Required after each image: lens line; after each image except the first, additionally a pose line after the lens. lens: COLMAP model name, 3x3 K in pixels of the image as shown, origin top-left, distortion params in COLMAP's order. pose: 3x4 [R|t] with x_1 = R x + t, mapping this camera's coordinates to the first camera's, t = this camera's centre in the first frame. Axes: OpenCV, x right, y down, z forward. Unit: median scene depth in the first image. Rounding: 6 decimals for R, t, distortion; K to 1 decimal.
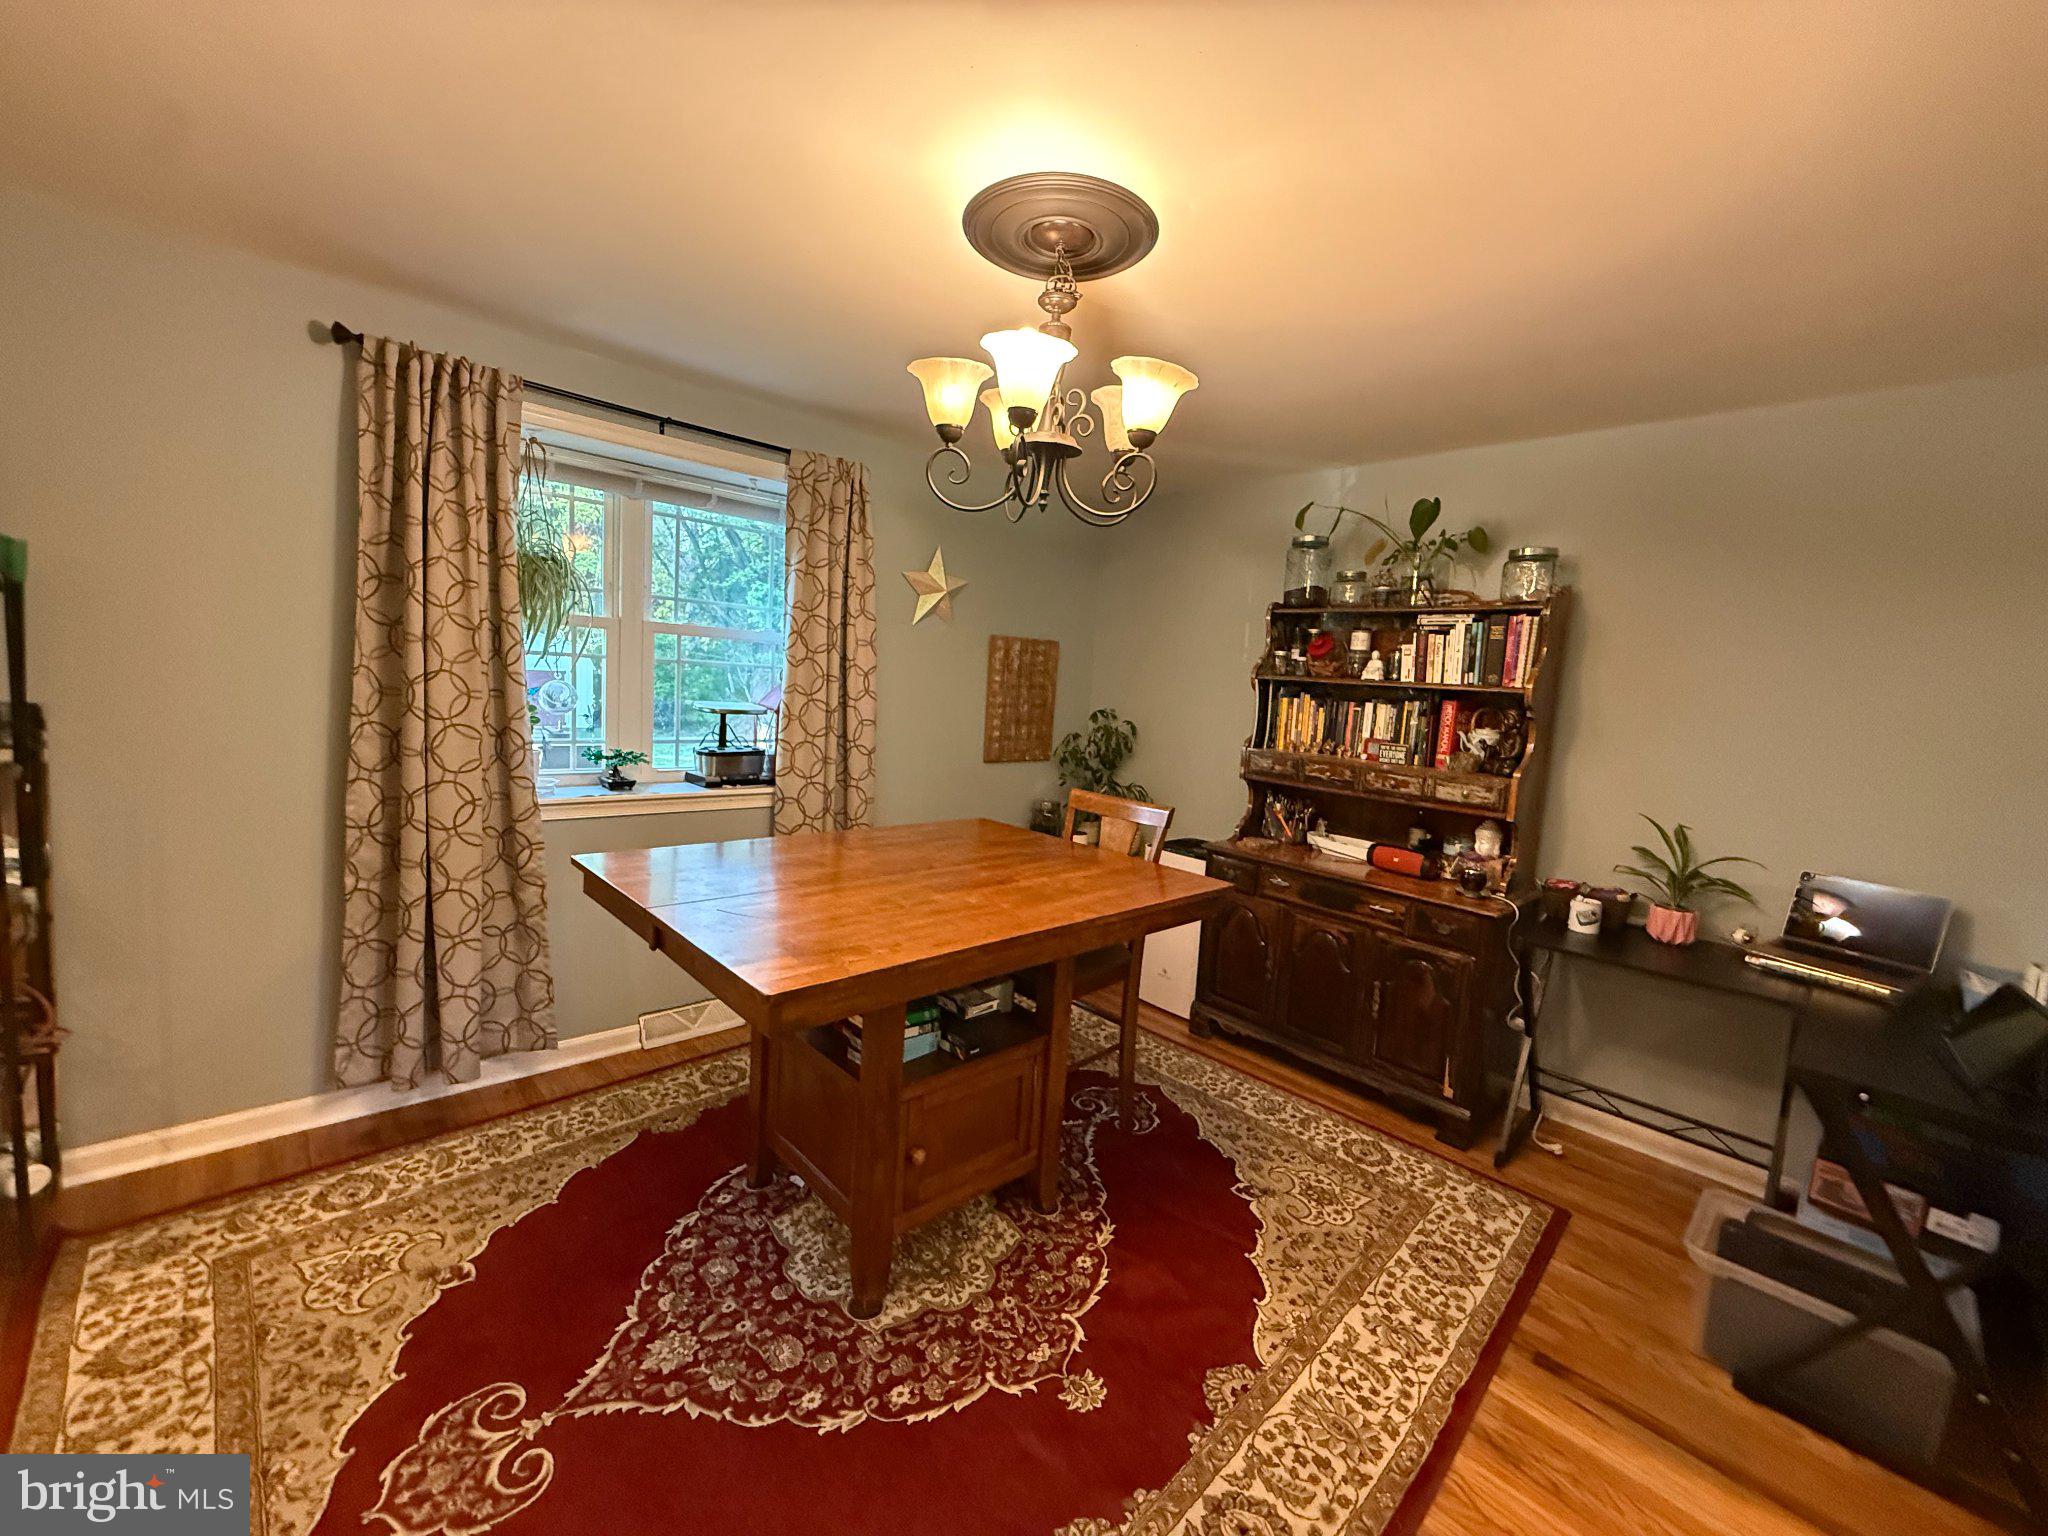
lens RADIAL K [[815.6, 0, 1019.9], [0, 815.6, 767.1], [0, 0, 1]] dist [0.000155, -0.000340]
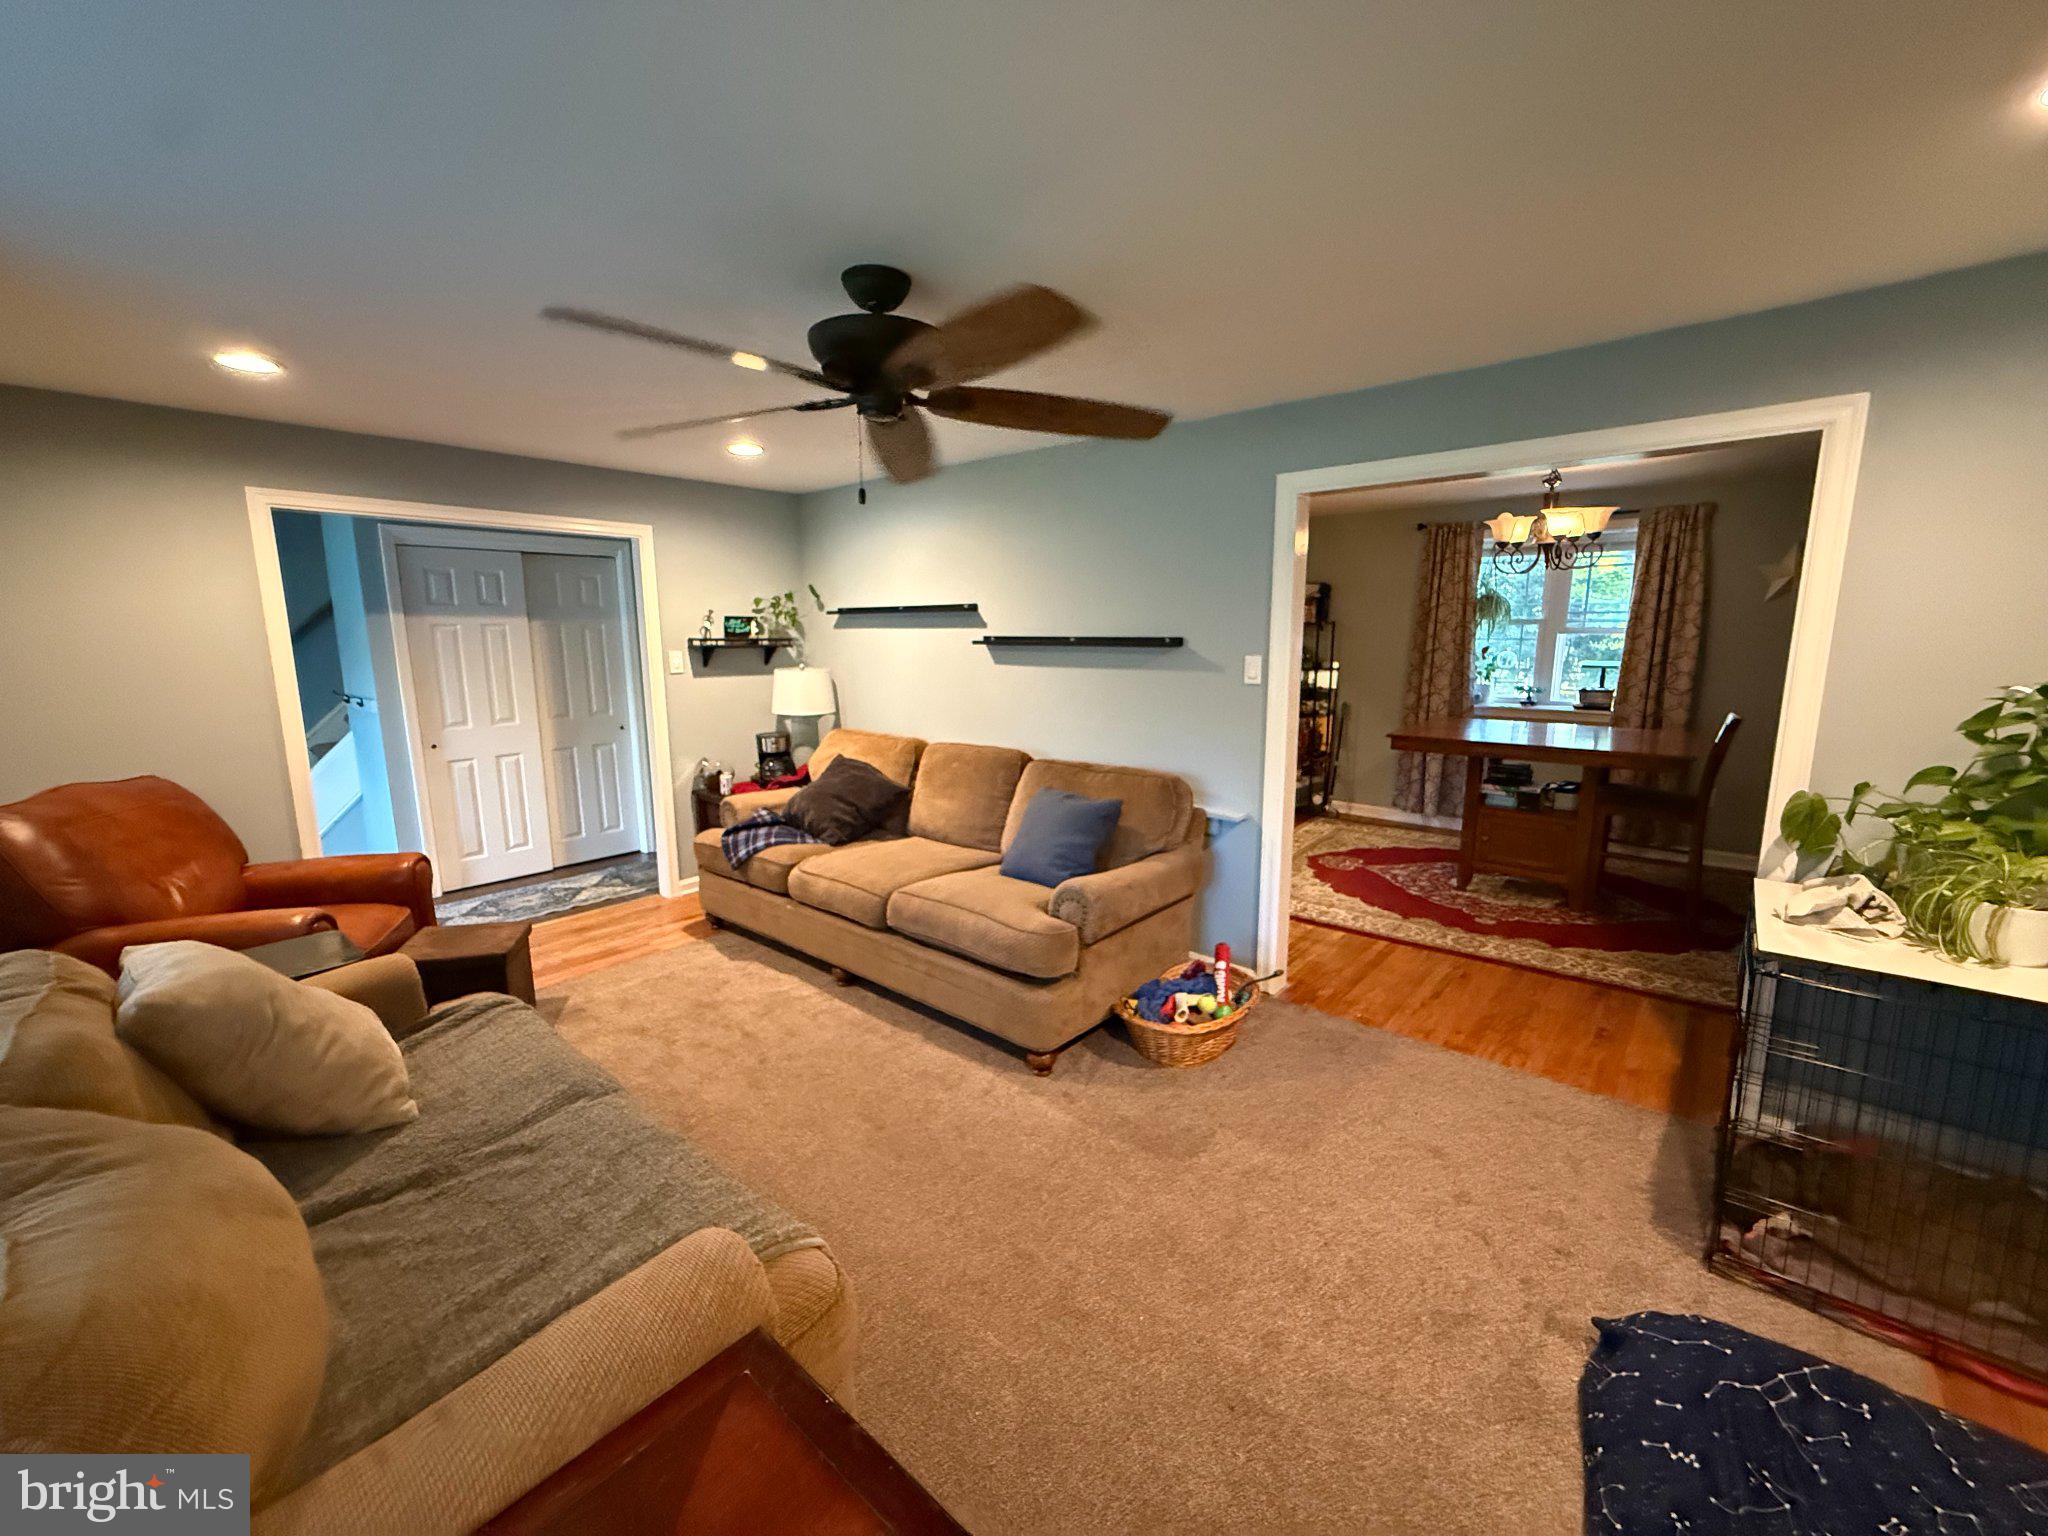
lens RADIAL K [[815.6, 0, 1019.9], [0, 815.6, 767.1], [0, 0, 1]] dist [0.000155, -0.000340]
pose [[0.109276, 0.104351, -0.988519, 1.399767], [-0.088576, 0.991540, 0.094878, 0.100036], [0.990057, 0.077191, 0.117594, -0.459834]]
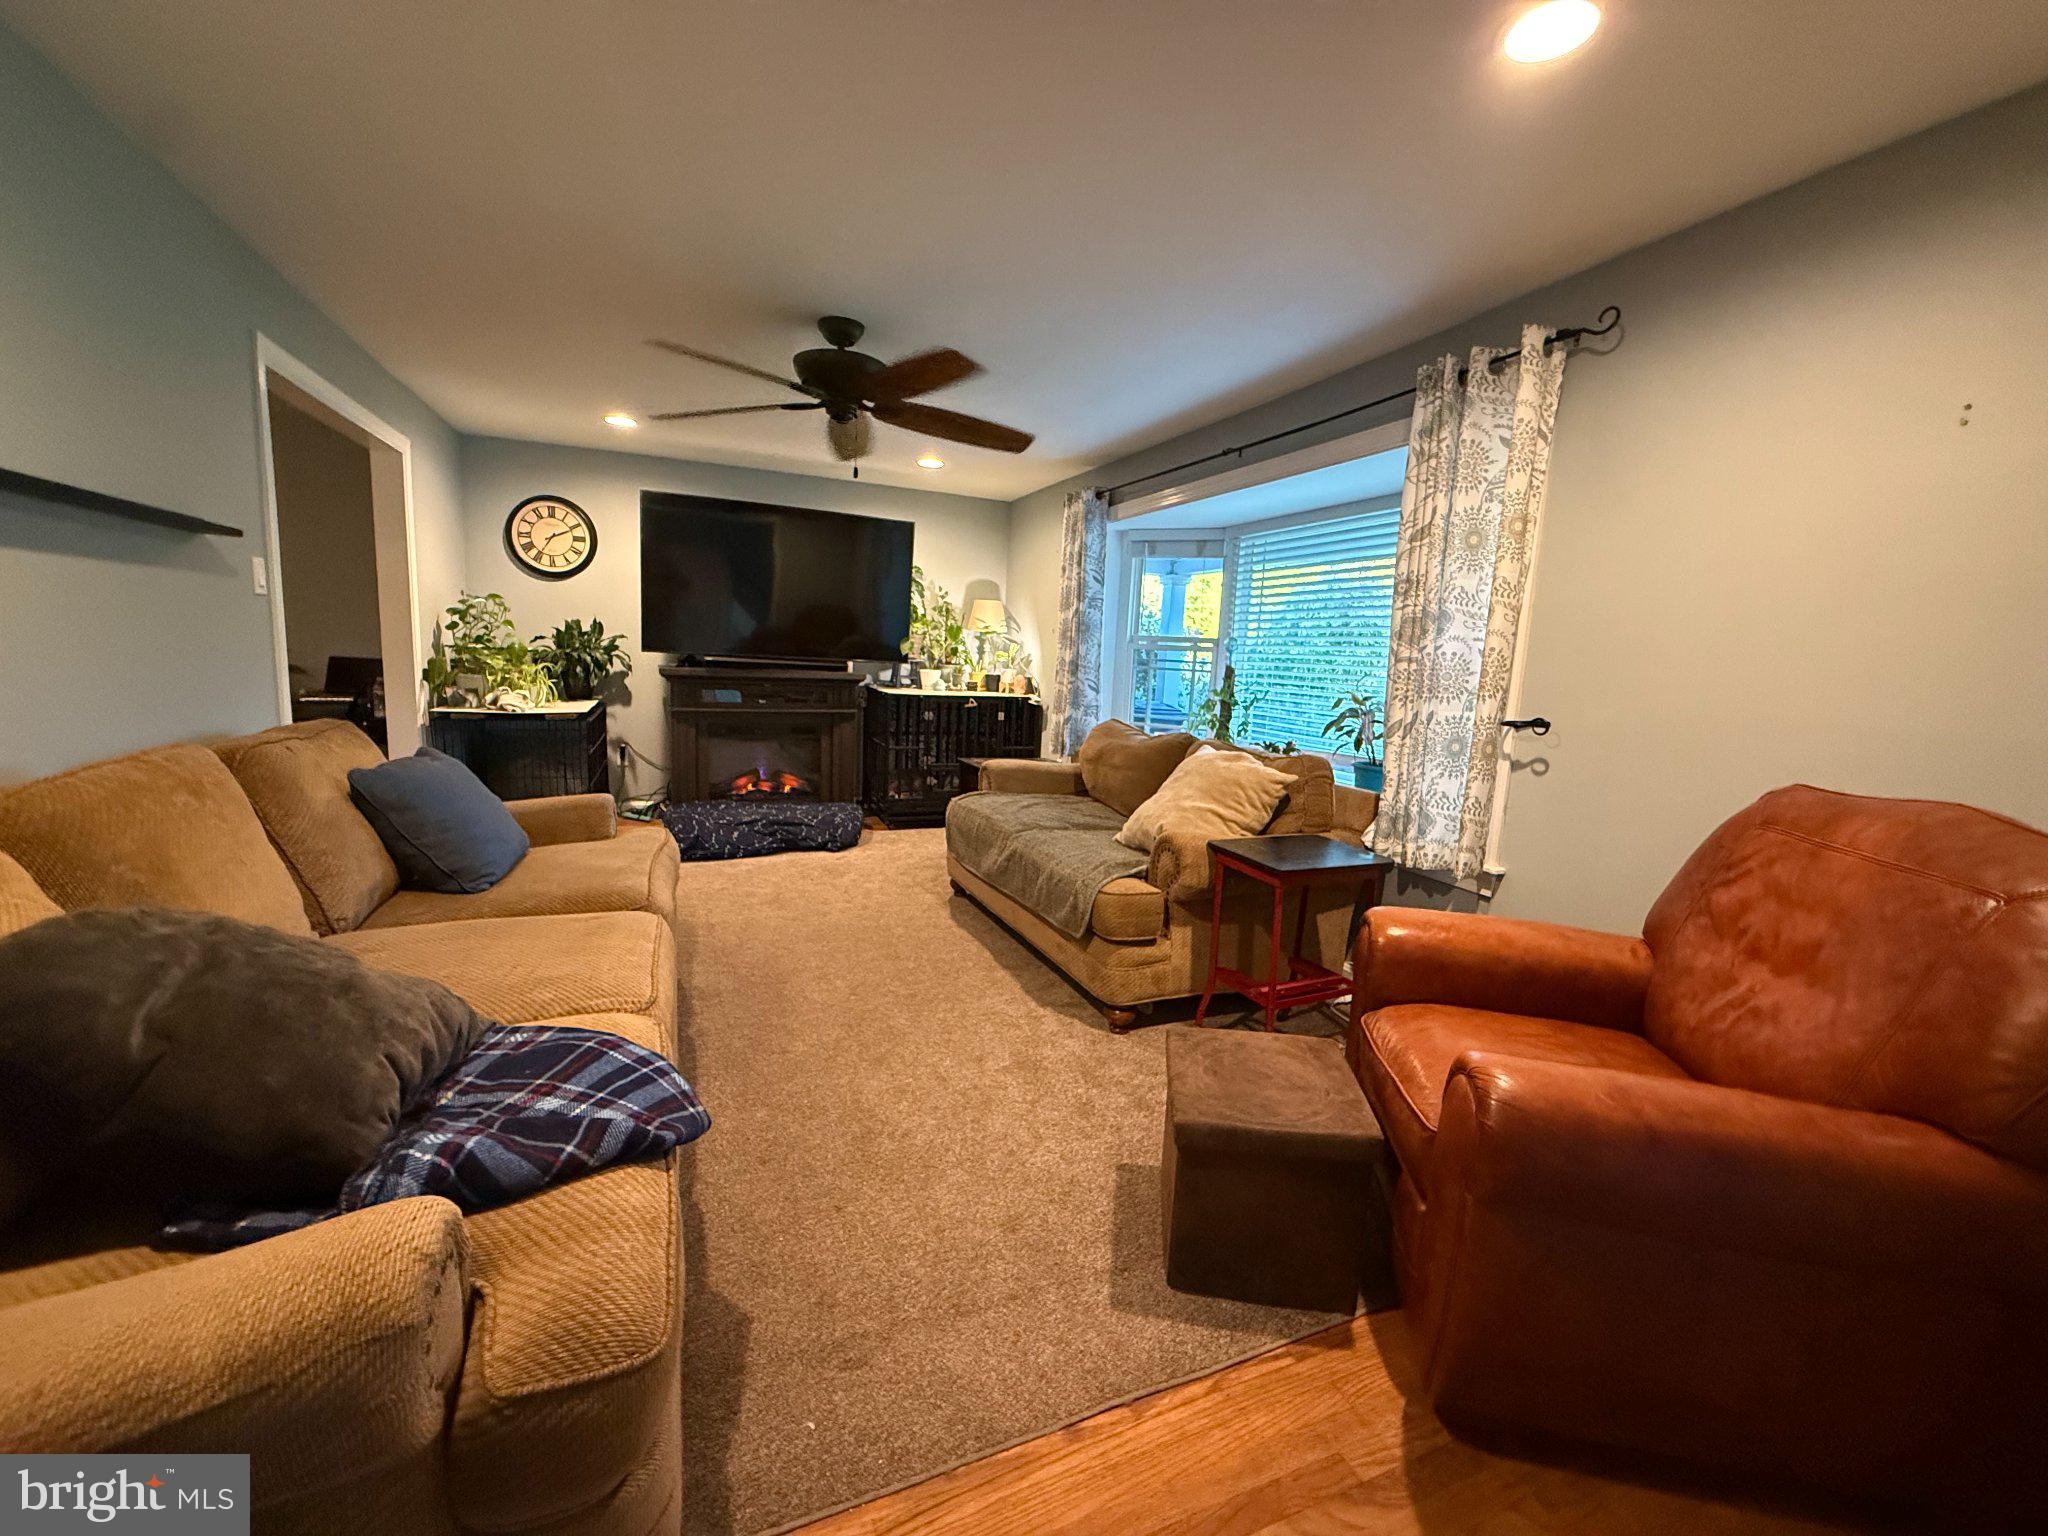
lens RADIAL K [[815.6, 0, 1019.9], [0, 815.6, 767.1], [0, 0, 1]] dist [0.000155, -0.000340]
pose [[0.342908, -0.176024, 0.922729, -0.308640], [0.072932, 0.984310, 0.160668, 0.167082], [-0.936533, 0.012202, 0.350366, -1.092358]]
